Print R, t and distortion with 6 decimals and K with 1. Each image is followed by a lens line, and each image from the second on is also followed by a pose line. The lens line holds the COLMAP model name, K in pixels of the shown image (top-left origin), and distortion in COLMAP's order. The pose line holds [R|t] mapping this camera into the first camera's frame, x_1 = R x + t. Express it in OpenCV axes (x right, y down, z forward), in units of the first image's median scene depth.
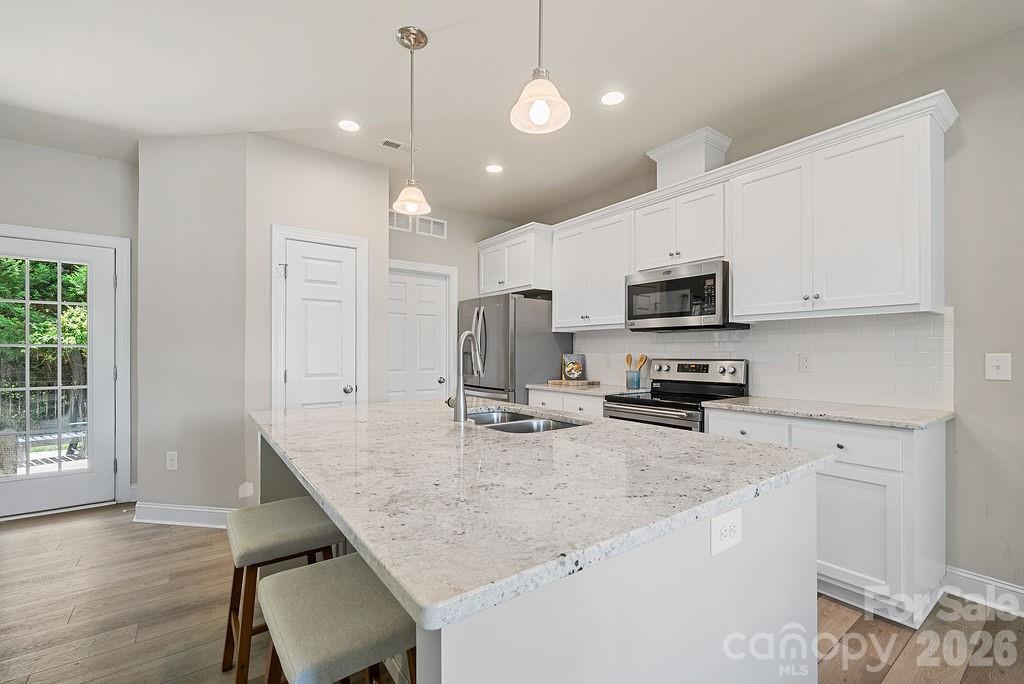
lens RADIAL K [[435.6, 0, 509.2], [0, 435.6, 352.2], [0, 0, 1]] dist [-0.002318, 0.000116]
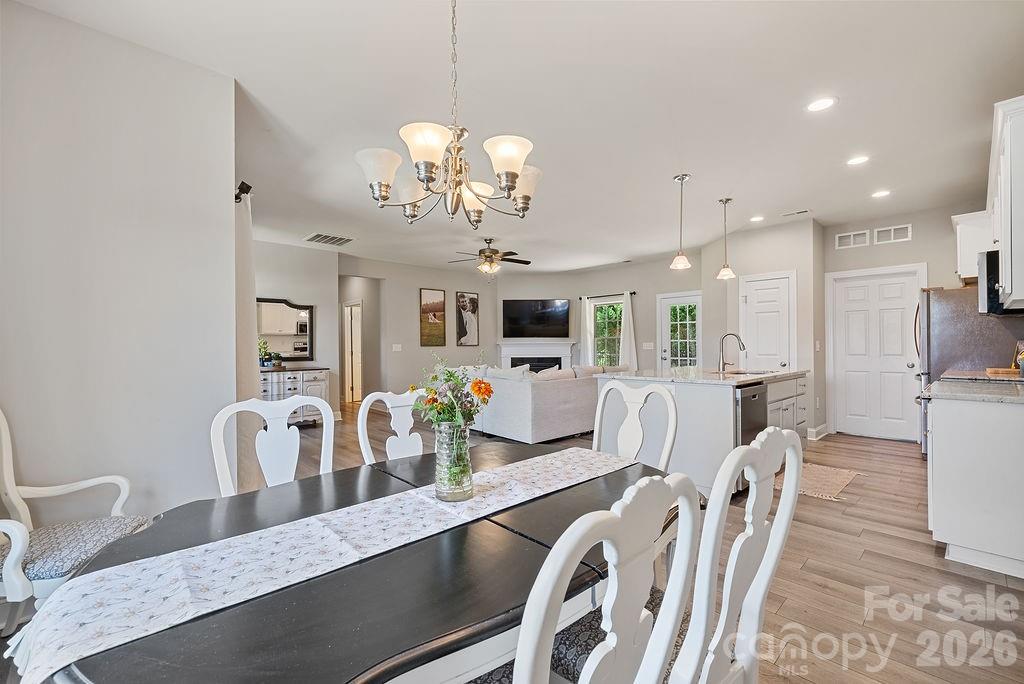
lens RADIAL K [[435.6, 0, 504.7], [0, 435.6, 345.0], [0, 0, 1]] dist [-0.002318, 0.000116]
pose [[0.109943, -0.002917, -0.993934, 1.171515], [0.011025, 0.999938, -0.001716, 0.003818], [0.993877, -0.010770, 0.109968, -0.233678]]
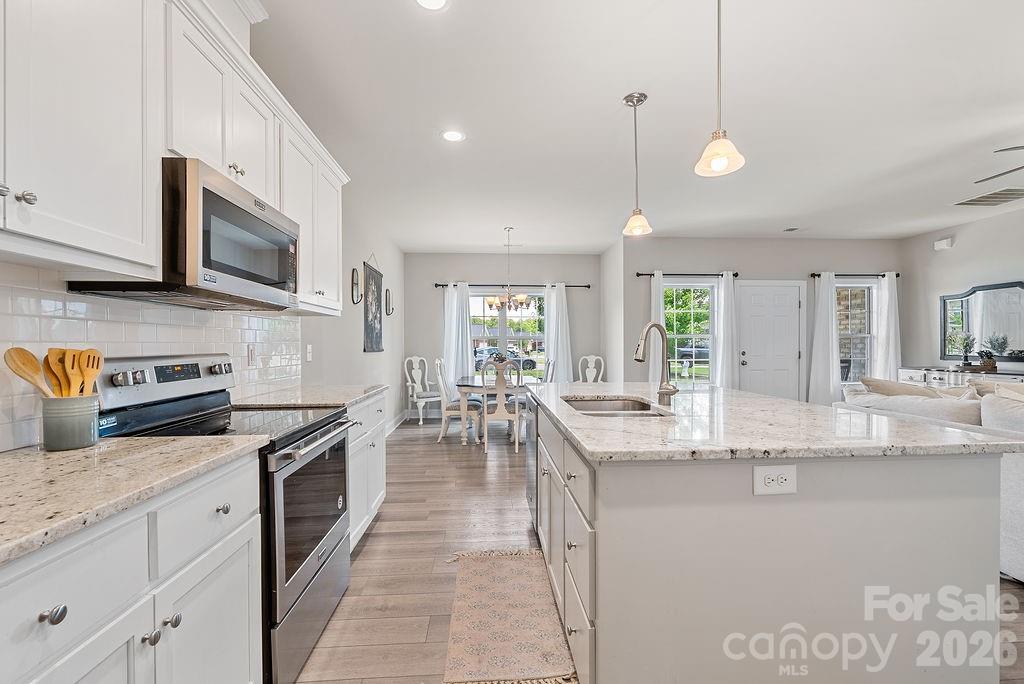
lens RADIAL K [[427.4, 0, 511.8], [0, 427.4, 350.4], [0, 0, 1]] dist [0.000860, 0.000191]
pose [[-0.841962, -0.005773, 0.539506, -0.208068], [0.001190, 0.999920, 0.012557, 0.003474], [-0.539536, 0.011215, -0.841888, 1.187601]]
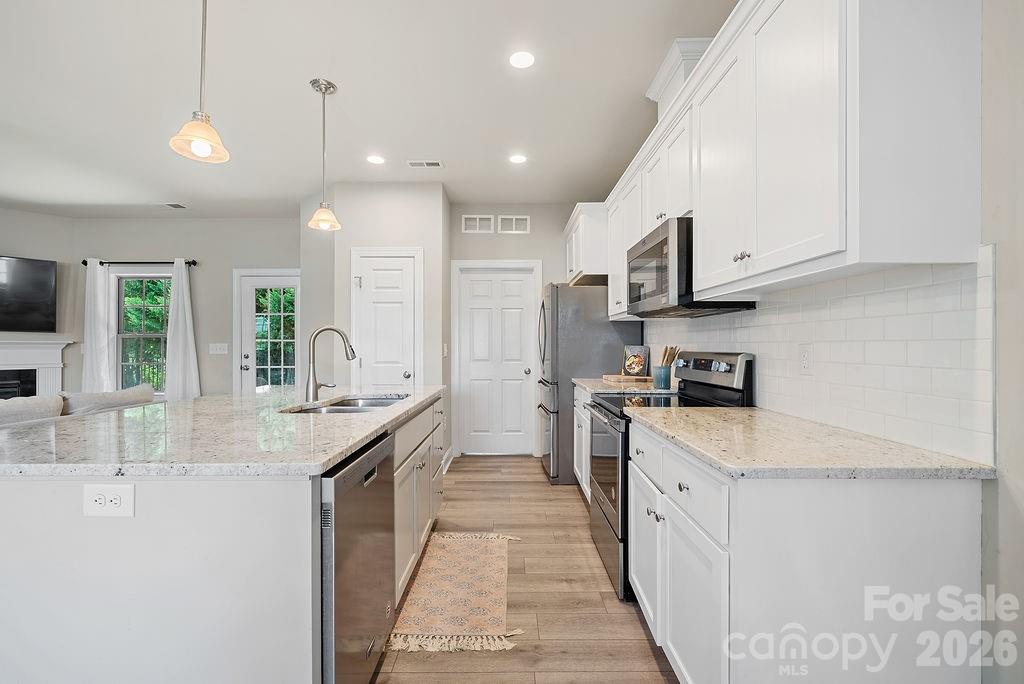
lens RADIAL K [[435.6, 0, 512.7], [0, 435.6, 346.2], [0, 0, 1]] dist [-0.002318, 0.000116]
pose [[0.810991, -0.000186, -0.585058, 0.577528], [0.002826, 0.999990, 0.003599, 0.002316], [0.585052, -0.004572, 0.810983, 0.199877]]
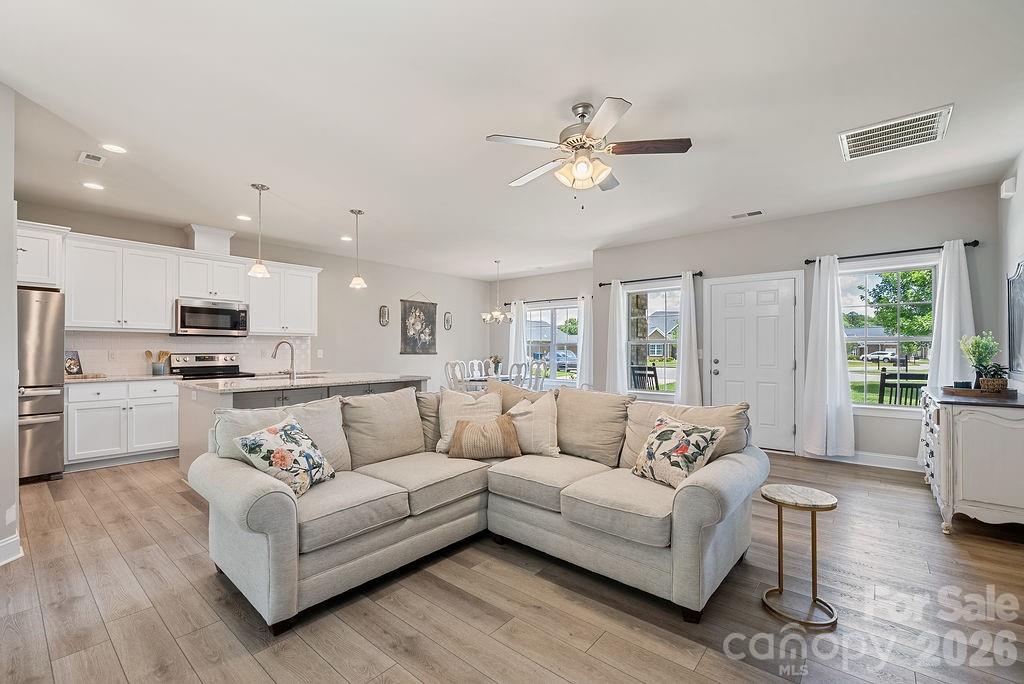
lens RADIAL K [[435.6, 0, 508.3], [0, 435.6, 349.7], [0, 0, 1]] dist [-0.002318, 0.000116]
pose [[-0.232463, -0.001649, 0.972604, -1.476829], [-0.003233, 0.999994, 0.000923, -0.003216], [-0.972600, -0.002930, -0.232467, 0.236193]]
